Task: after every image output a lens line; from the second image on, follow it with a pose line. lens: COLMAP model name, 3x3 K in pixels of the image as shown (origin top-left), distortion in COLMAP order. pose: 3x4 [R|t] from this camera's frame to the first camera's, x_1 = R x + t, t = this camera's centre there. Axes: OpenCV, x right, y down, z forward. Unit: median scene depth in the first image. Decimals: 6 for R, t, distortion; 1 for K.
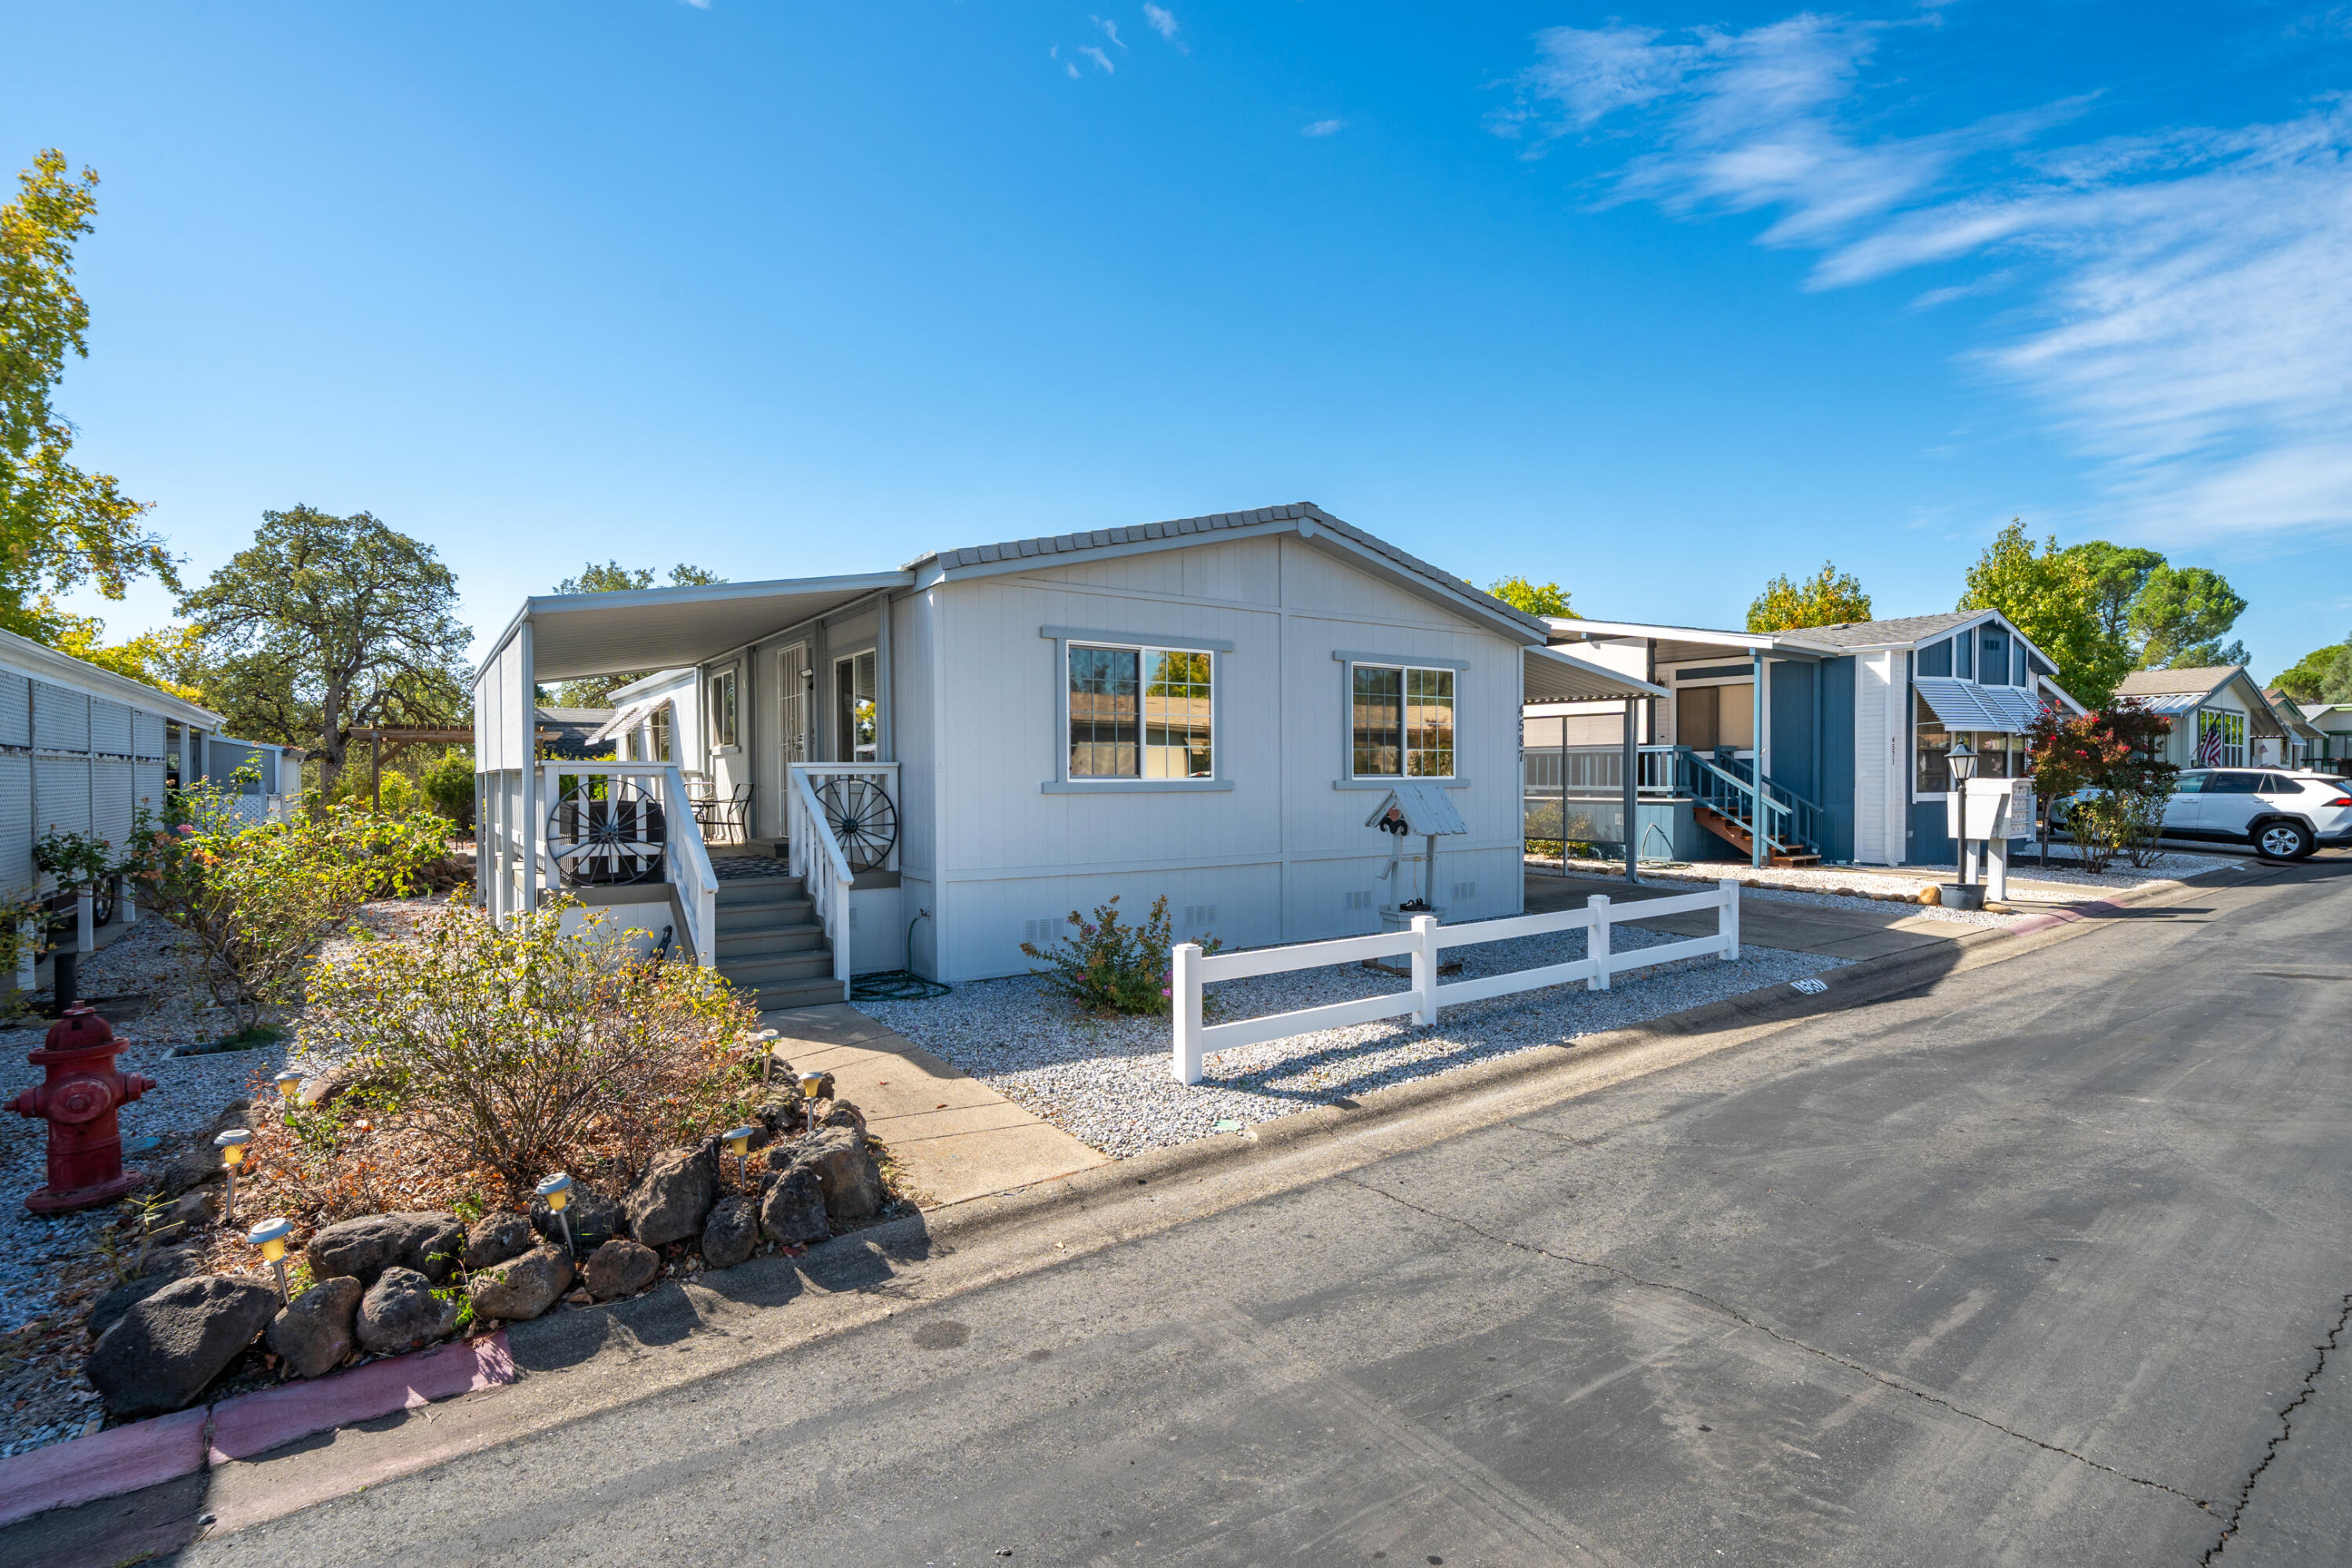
lens RADIAL K [[1106.8, 0, 1173.8], [0, 1106.8, 801.3], [0, 0, 1]] dist [0.000966, 0.000620]
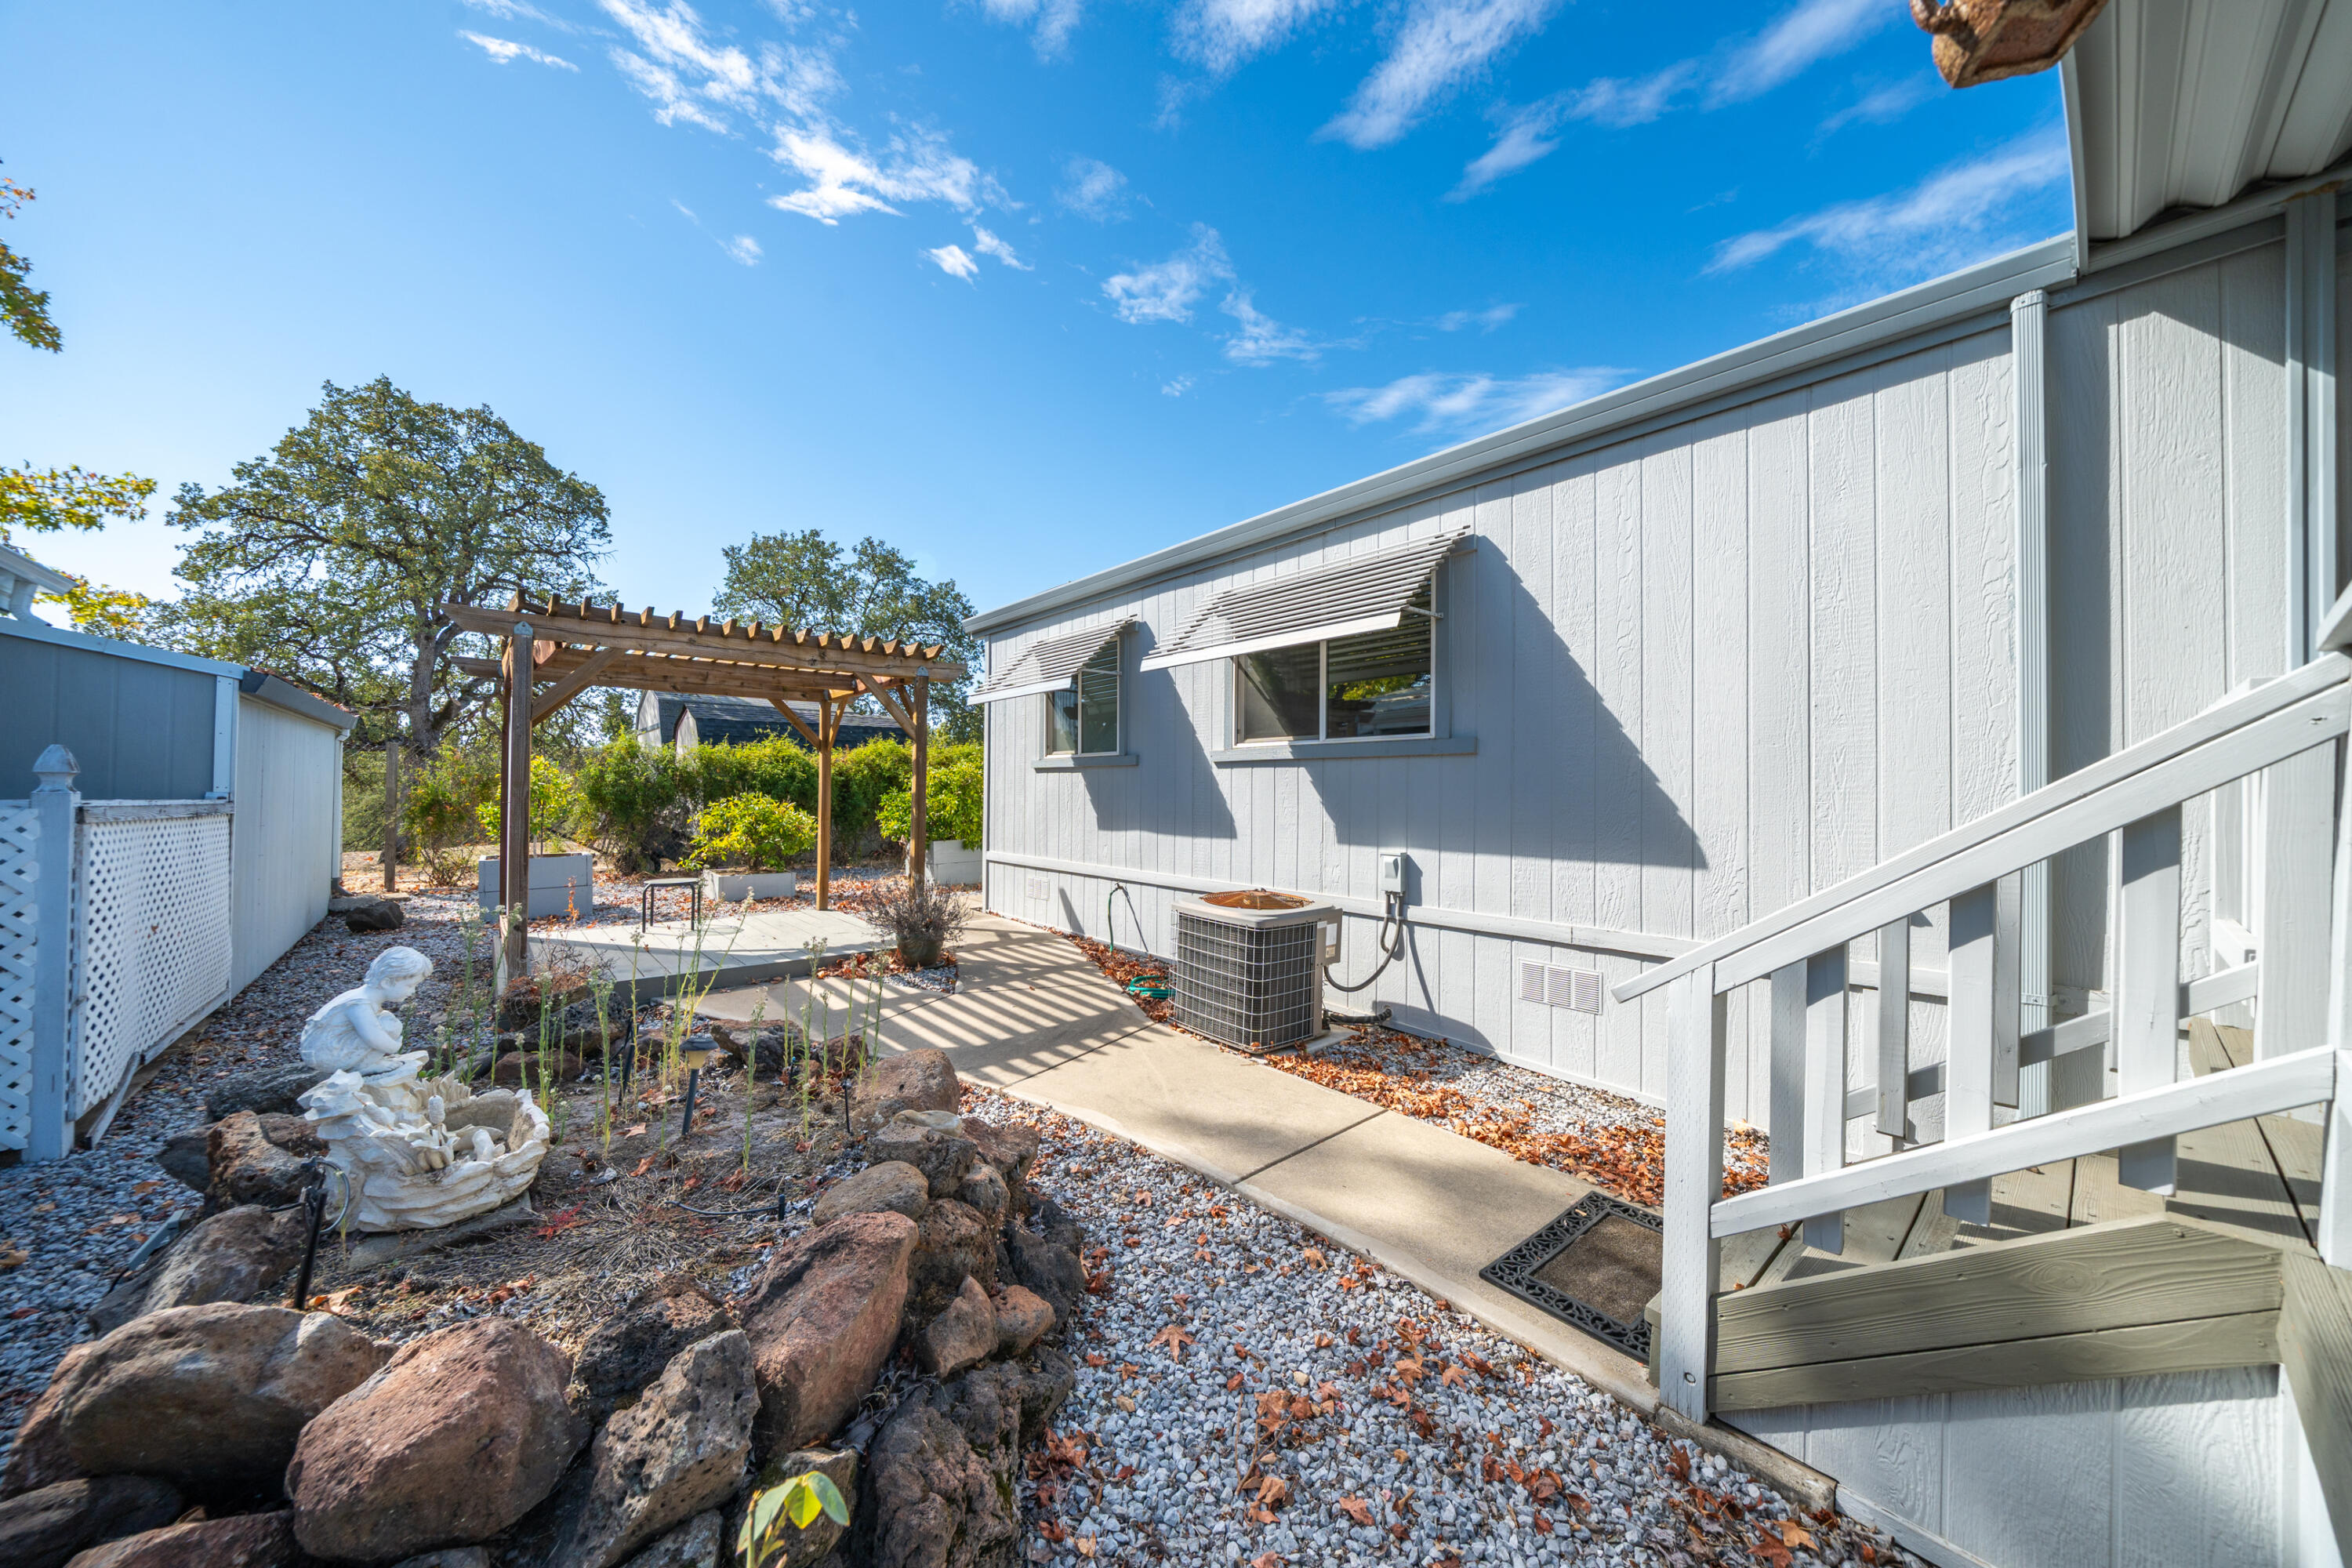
lens RADIAL K [[805.4, 0, 1176.0], [0, 805.4, 784.0], [0, 0, 1]] dist [-0.001290, -0.000054]
pose [[0.995325, 0.013664, 0.095608, -0.949558], [-0.010698, 0.999447, -0.031477, -0.012632], [-0.095985, 0.030307, 0.994921, 1.282776]]
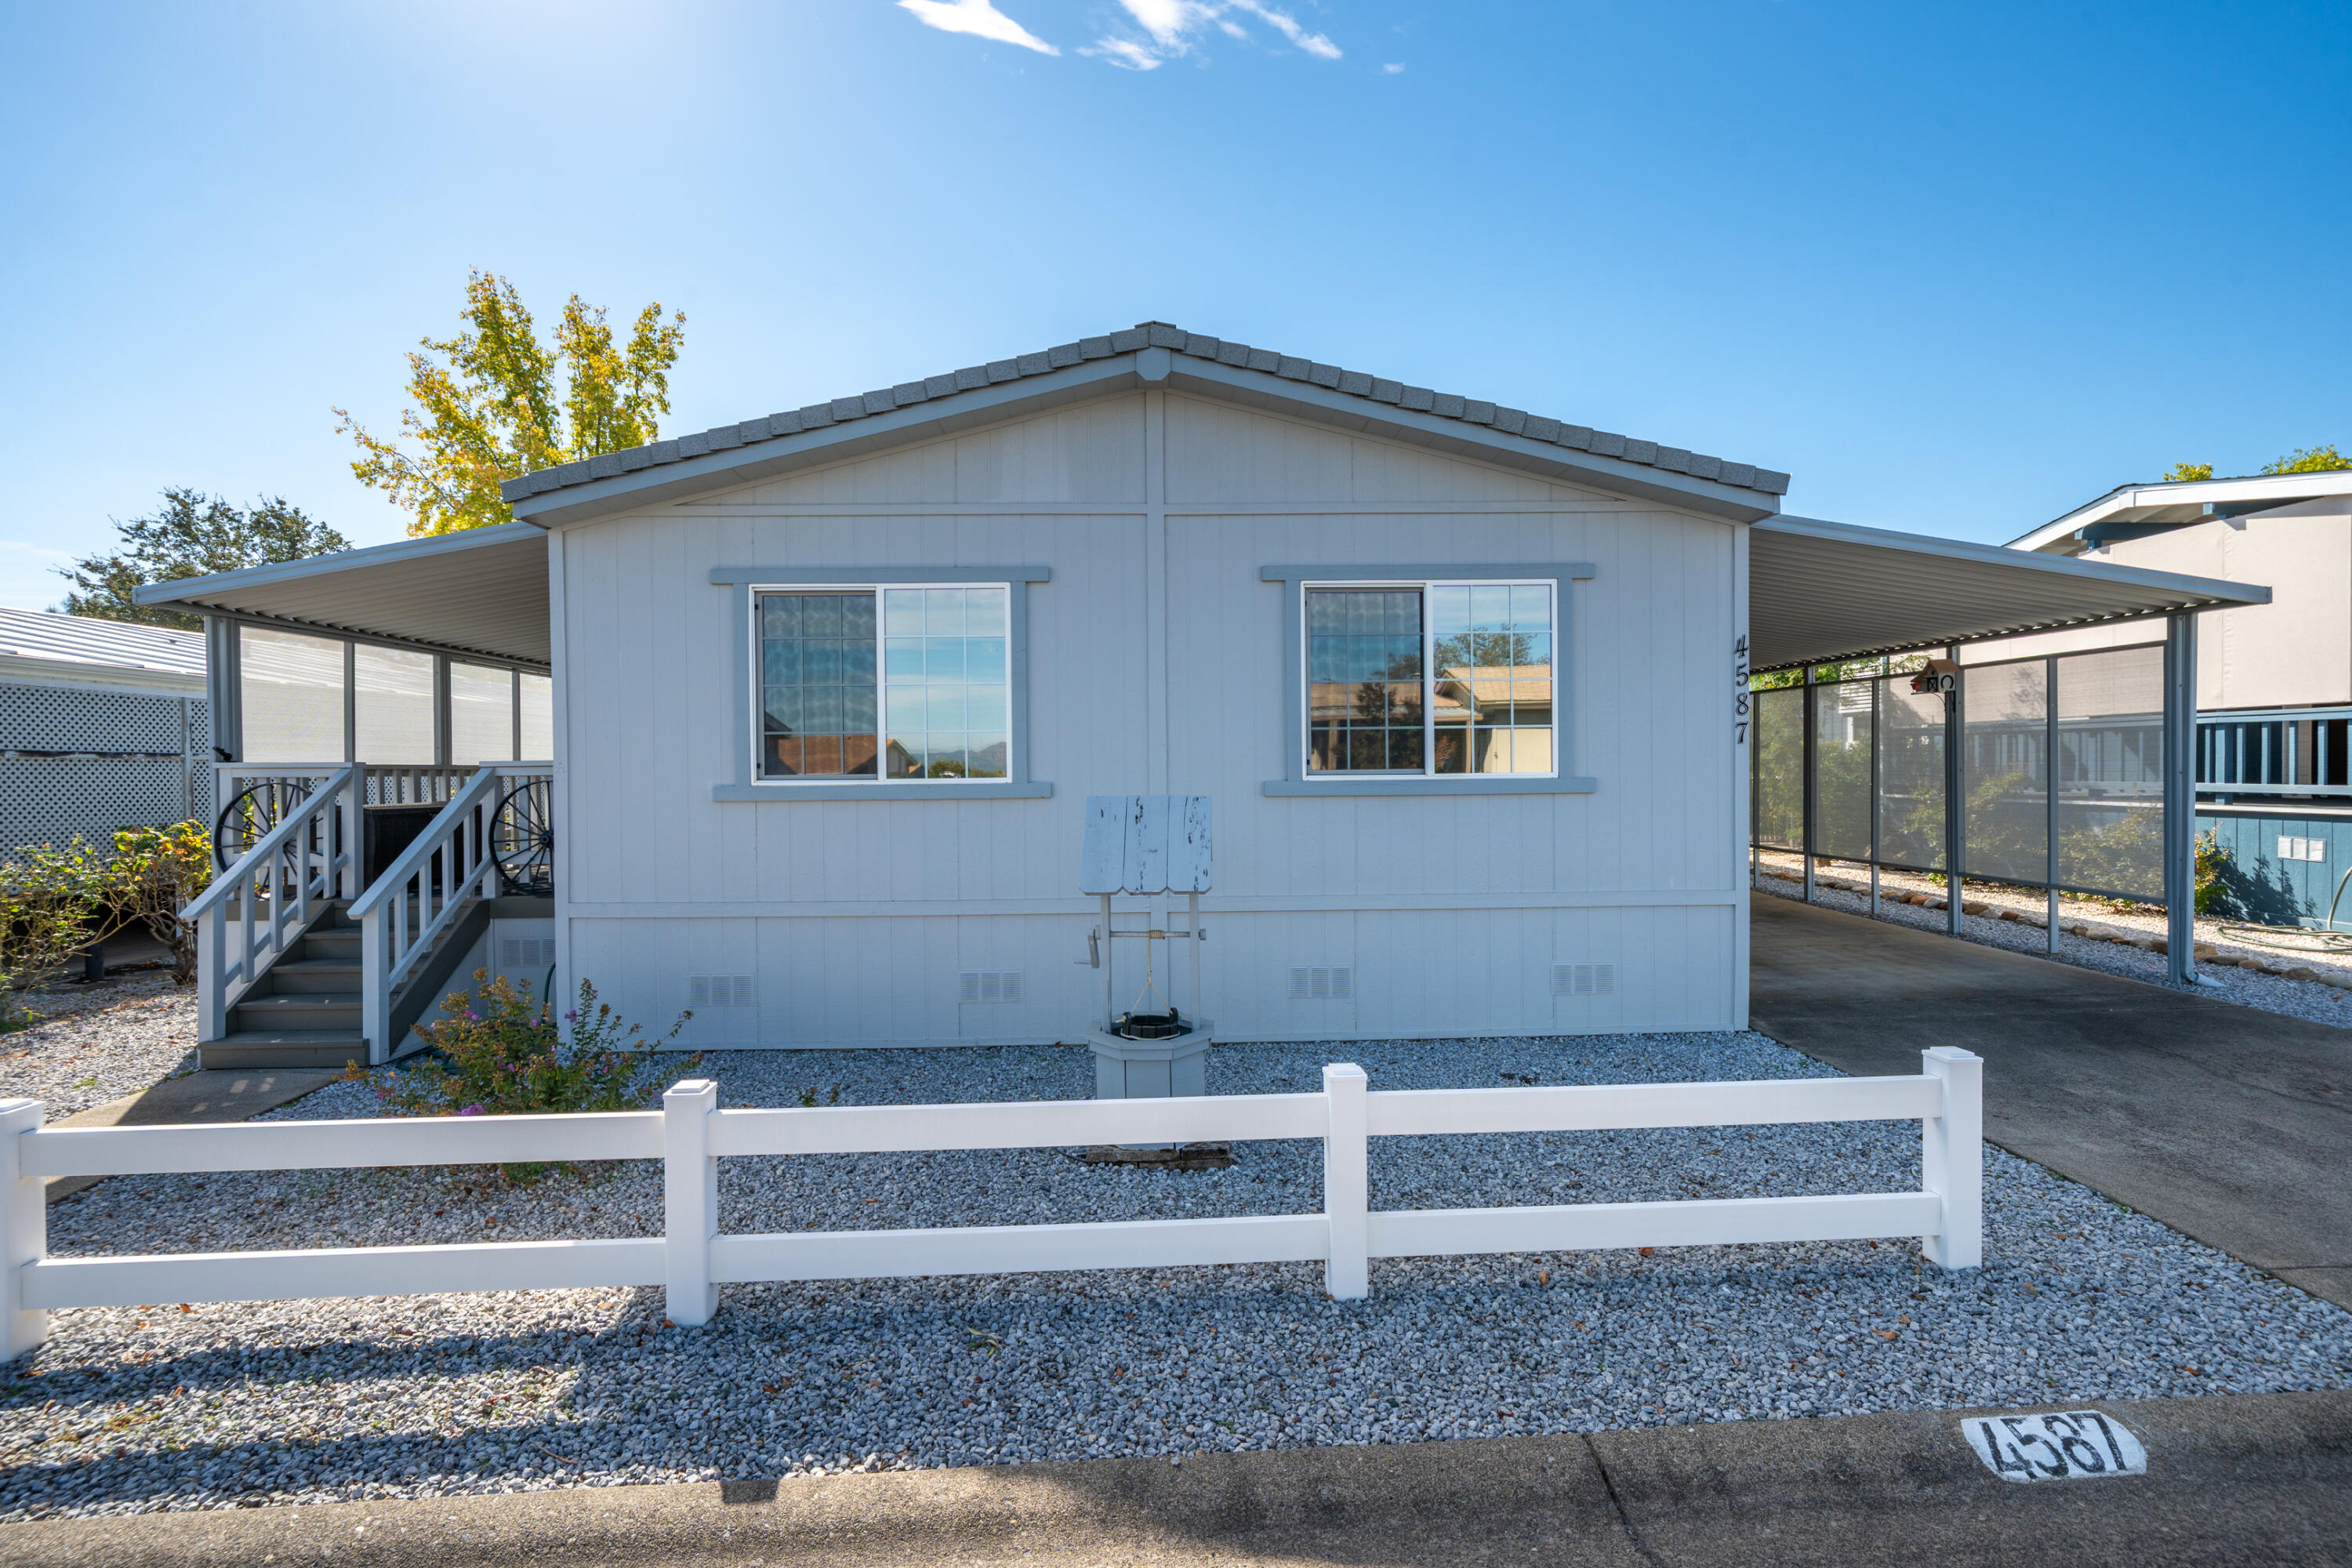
lens RADIAL K [[1082.9, 0, 1170.3], [0, 1082.9, 783.1], [0, 0, 1]] dist [0.002191, 0.000298]
pose [[0.832538, 0.004009, -0.553953, 0.464348], [-0.007343, 0.999966, -0.003797, -0.016589], [0.553919, 0.007229, 0.832539, 0.521462]]
